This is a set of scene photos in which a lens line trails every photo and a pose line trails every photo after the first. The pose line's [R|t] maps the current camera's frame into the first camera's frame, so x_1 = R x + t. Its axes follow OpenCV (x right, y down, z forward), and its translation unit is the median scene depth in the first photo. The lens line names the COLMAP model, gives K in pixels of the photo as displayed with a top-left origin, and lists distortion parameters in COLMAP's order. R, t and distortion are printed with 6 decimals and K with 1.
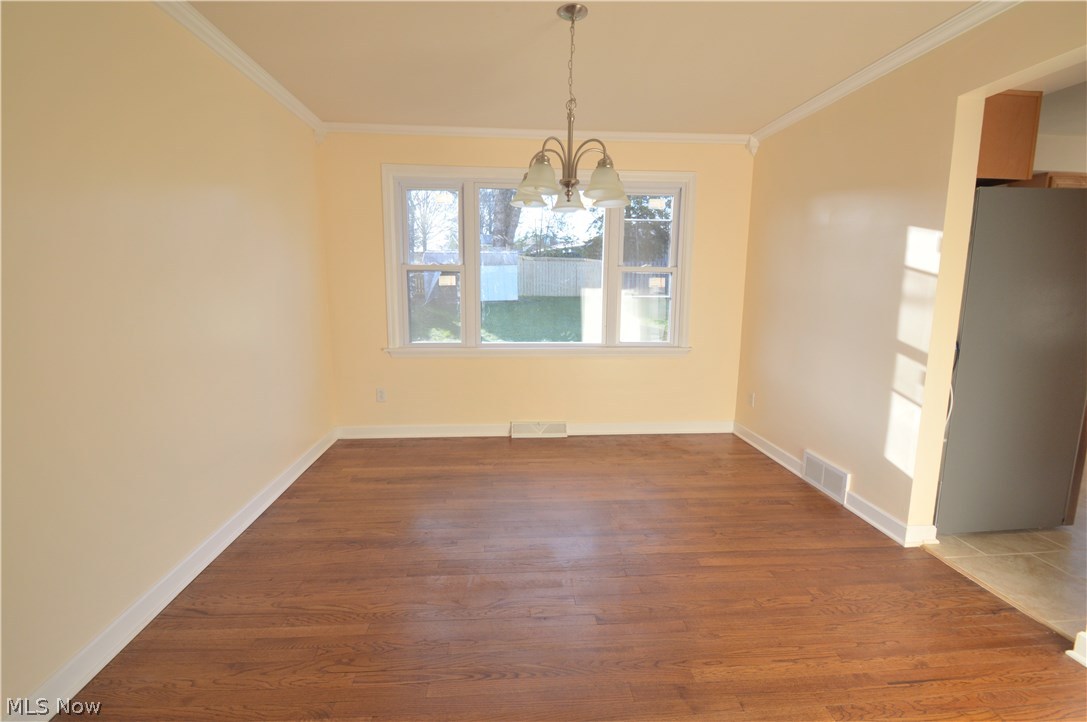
lens RADIAL K [[481.6, 0, 538.1], [0, 481.6, 358.8], [0, 0, 1]] dist [0.003243, -0.009736]
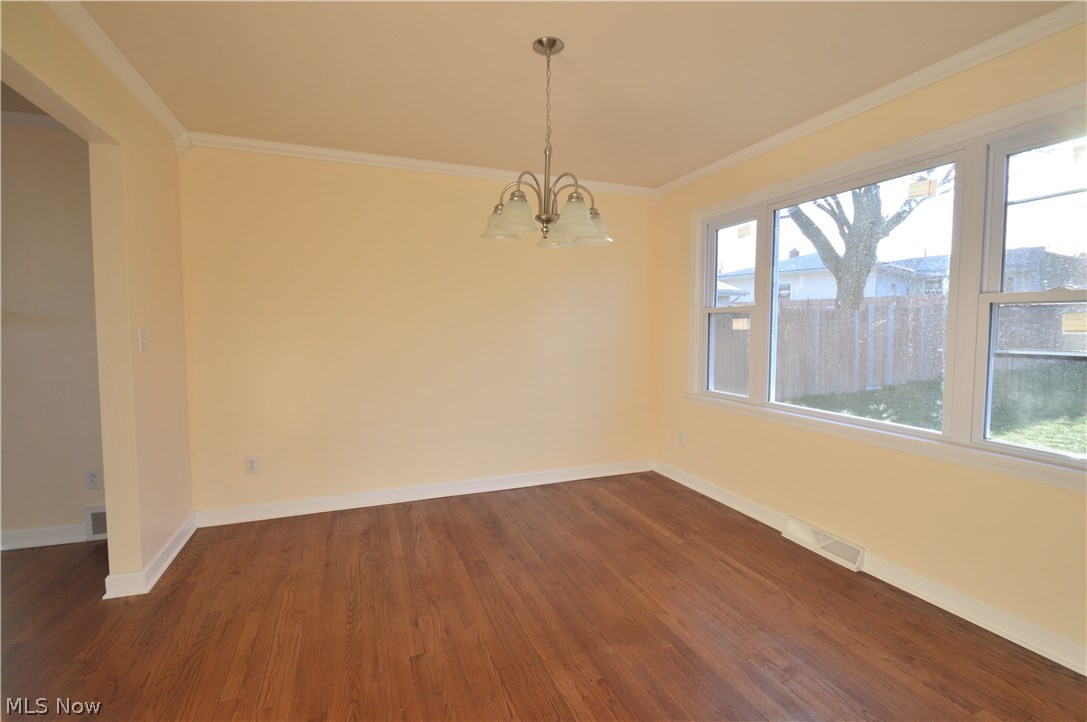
lens RADIAL K [[481.6, 0, 538.1], [0, 481.6, 358.8], [0, 0, 1]] dist [0.003243, -0.009736]
pose [[0.289922, 0.055867, -0.955418, 0.593295], [-0.148108, 0.988887, 0.012881, -0.063760], [0.945521, 0.137770, 0.294974, 0.453459]]
